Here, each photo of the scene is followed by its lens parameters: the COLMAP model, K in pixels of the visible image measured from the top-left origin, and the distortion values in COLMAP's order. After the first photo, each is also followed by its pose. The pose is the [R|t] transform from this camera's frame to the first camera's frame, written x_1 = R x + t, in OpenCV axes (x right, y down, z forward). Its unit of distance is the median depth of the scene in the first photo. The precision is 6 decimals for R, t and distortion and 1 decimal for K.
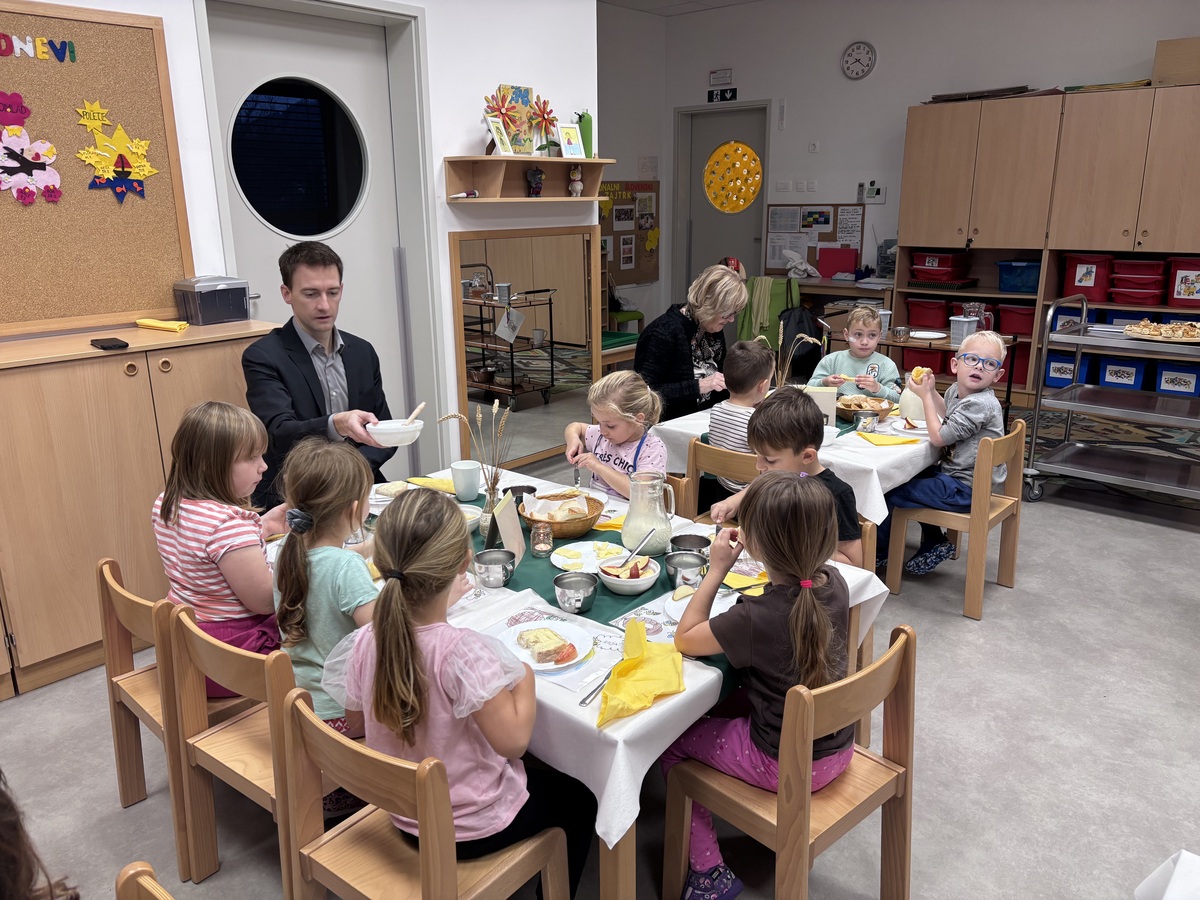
lens RADIAL K [[903.3, 0, 588.8], [0, 903.3, 451.6], [0, 0, 1]] dist [0.012256, -0.002744]
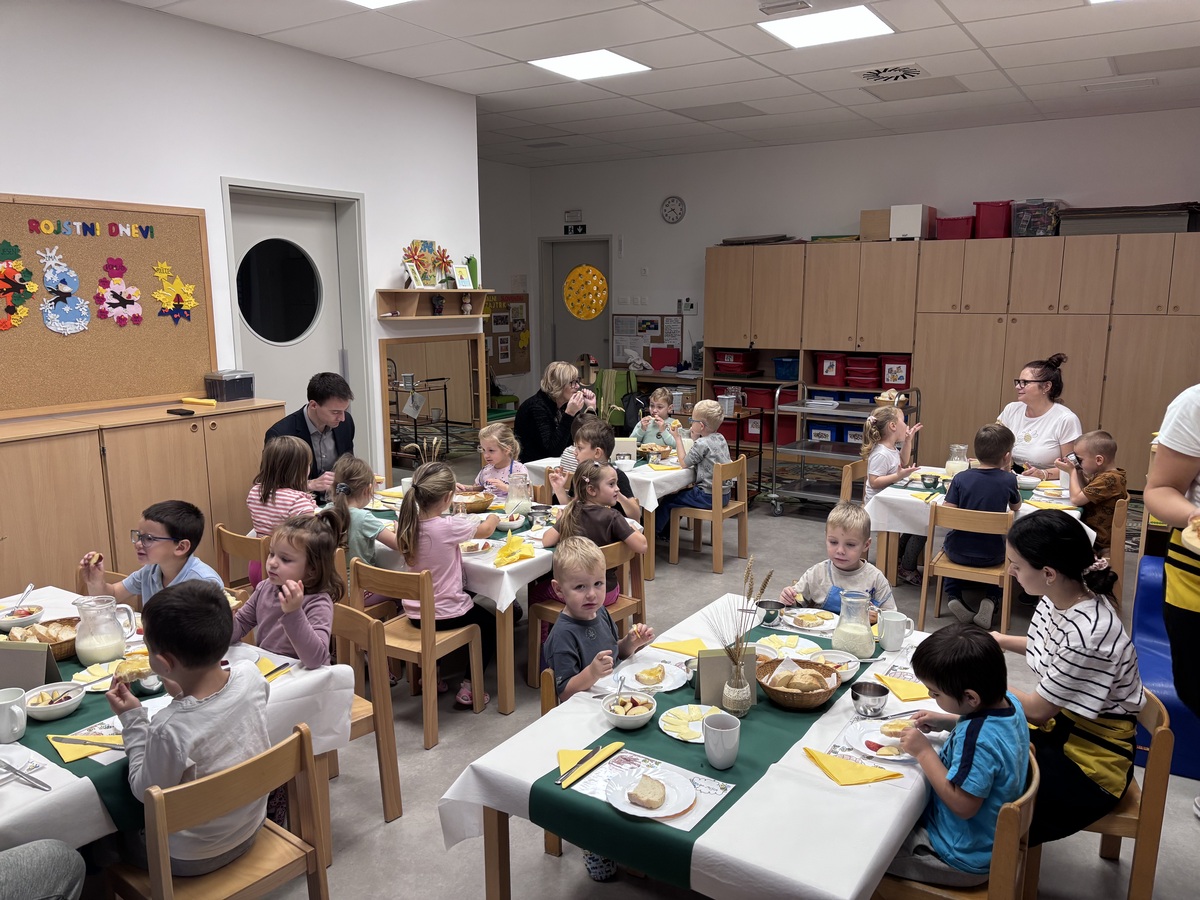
lens RADIAL K [[917.3, 0, 601.8], [0, 917.3, 468.3], [0, 0, 1]] dist [0.063131, -0.003333]
pose [[0.989265, -0.018862, 0.144910, -0.019292], [0.030779, 0.996284, -0.080439, 0.085867], [-0.142855, 0.084035, 0.986170, -0.457460]]
